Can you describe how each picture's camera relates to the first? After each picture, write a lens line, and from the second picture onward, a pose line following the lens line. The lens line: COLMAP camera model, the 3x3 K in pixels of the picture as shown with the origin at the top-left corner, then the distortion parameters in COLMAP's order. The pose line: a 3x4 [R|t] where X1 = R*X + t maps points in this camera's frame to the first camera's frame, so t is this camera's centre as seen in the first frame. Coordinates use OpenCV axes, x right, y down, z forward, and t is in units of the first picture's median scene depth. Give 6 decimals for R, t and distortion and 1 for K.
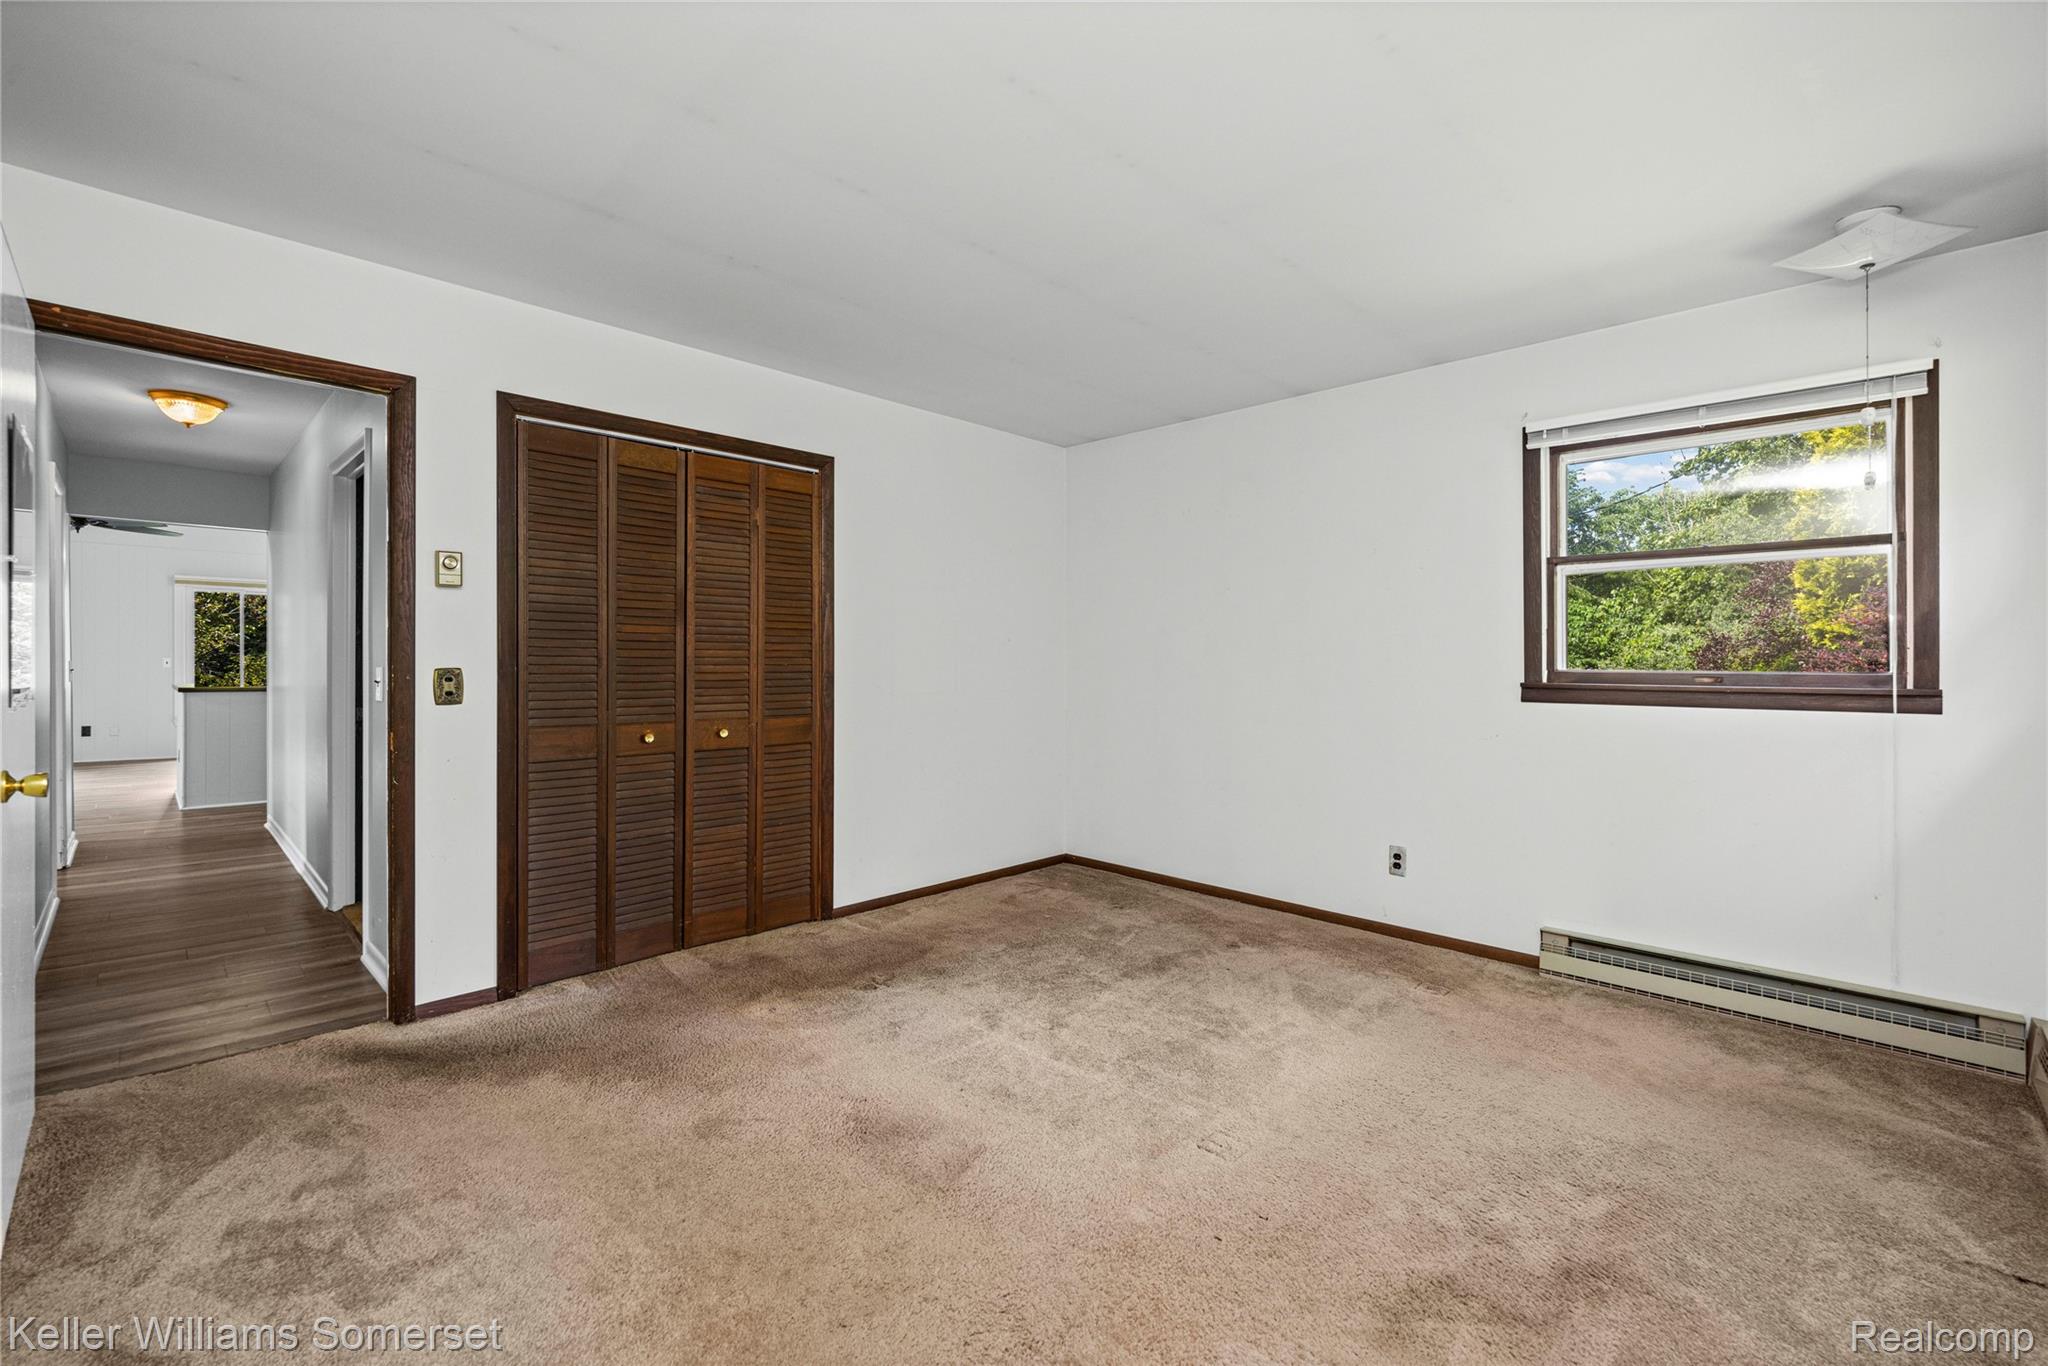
lens RADIAL K [[863.5, 0, 1012.3], [0, 863.5, 664.4], [0, 0, 1]] dist [-0.000201, -0.000394]
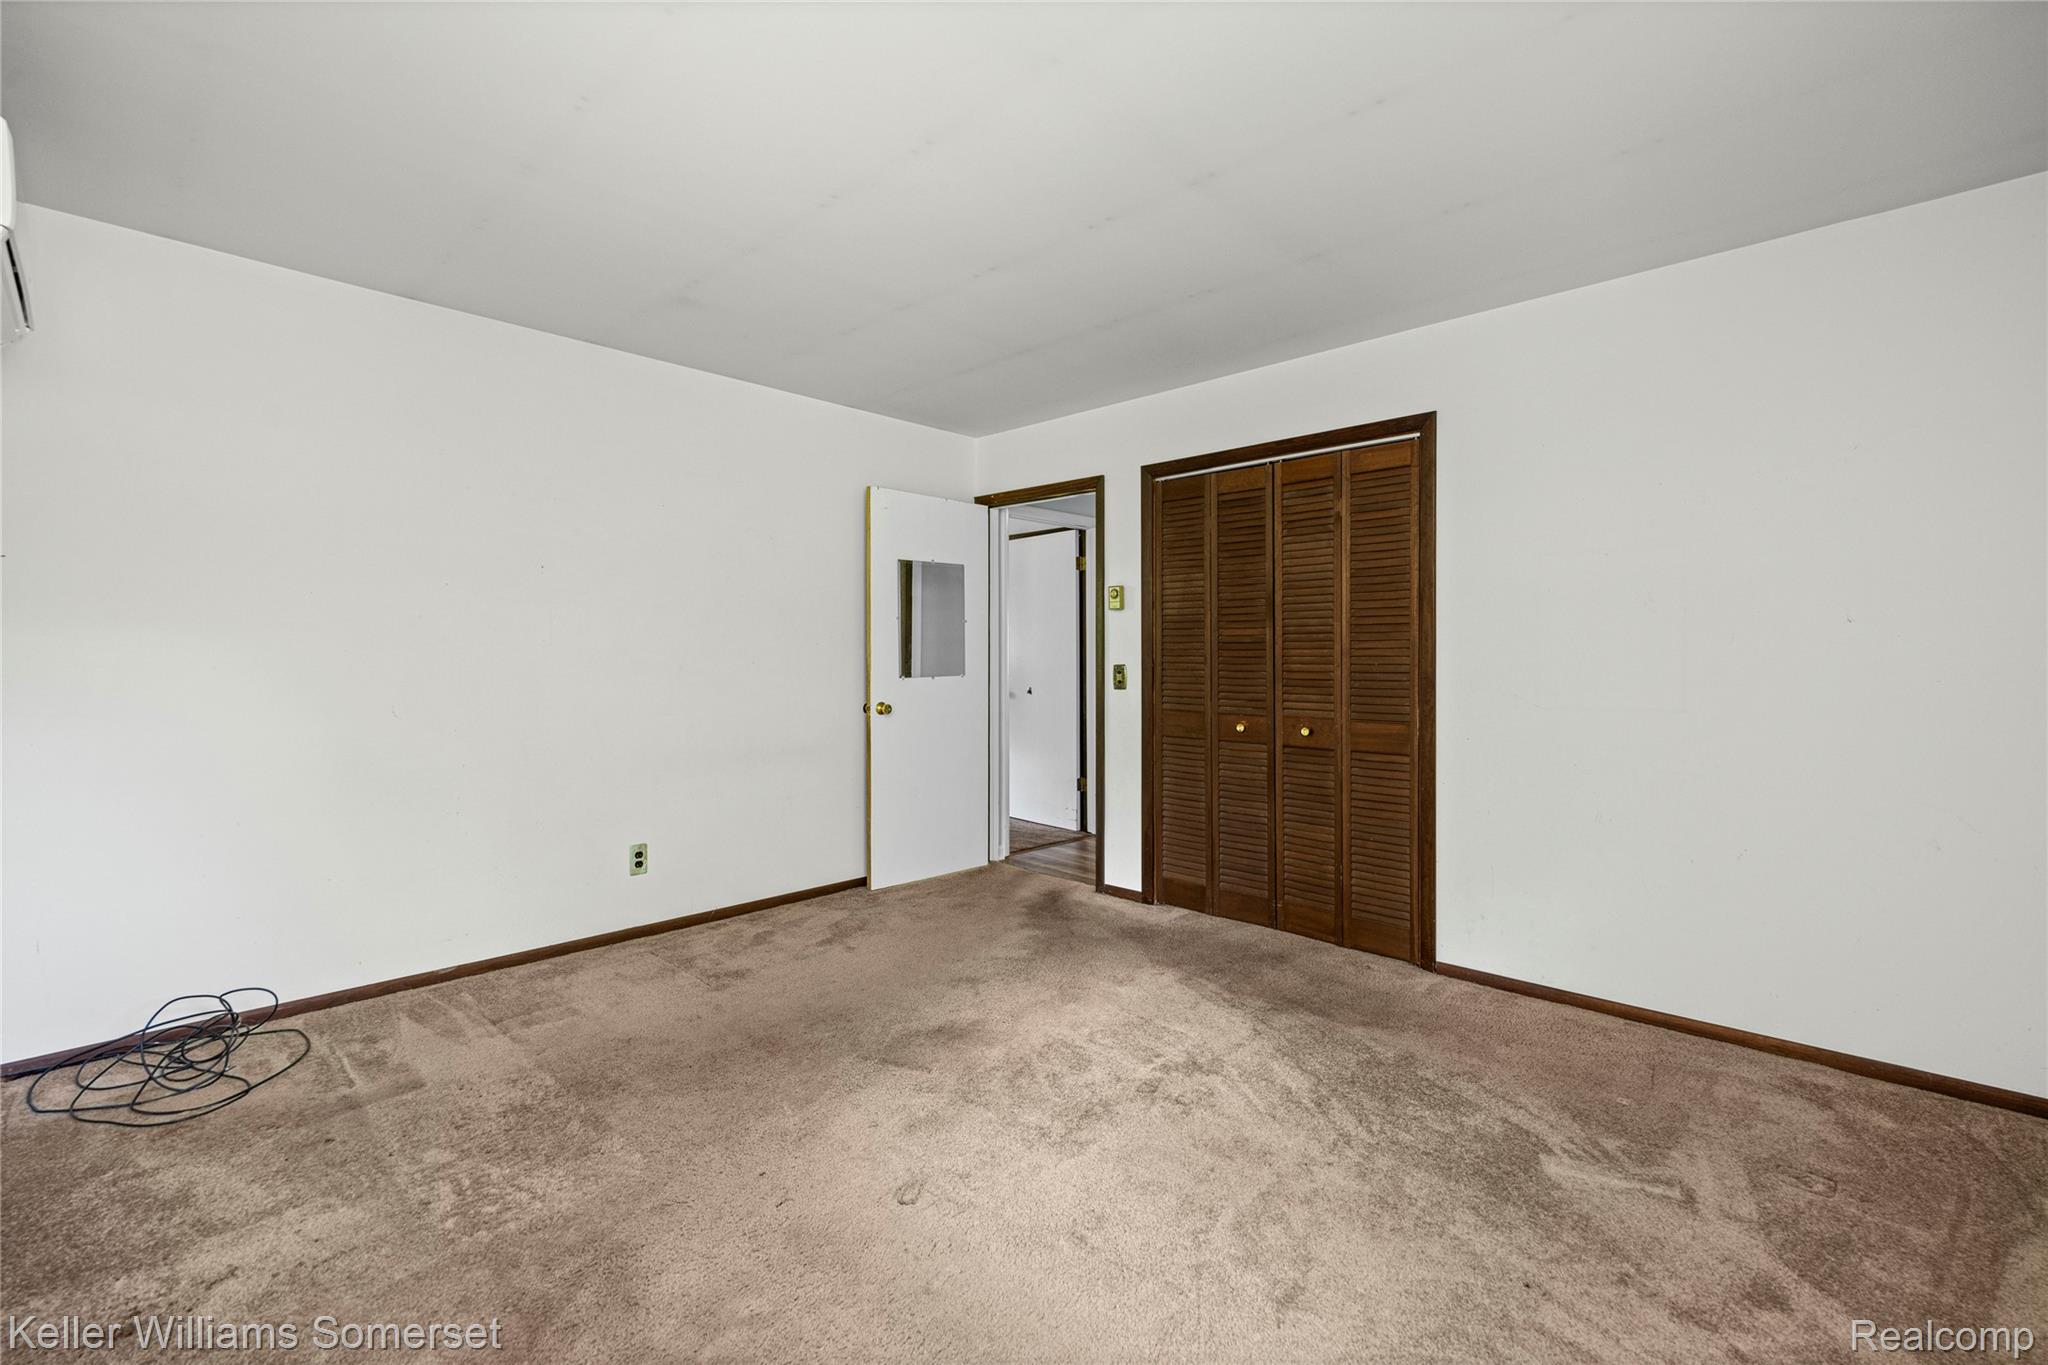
lens RADIAL K [[863.5, 0, 1018.7], [0, 863.5, 680.2], [0, 0, 1]] dist [-0.000201, -0.000394]
pose [[0.024181, 0.019031, -0.999526, 0.687382], [-0.007353, 0.999795, 0.018858, 0.003403], [0.999681, 0.006894, 0.024316, 0.663201]]
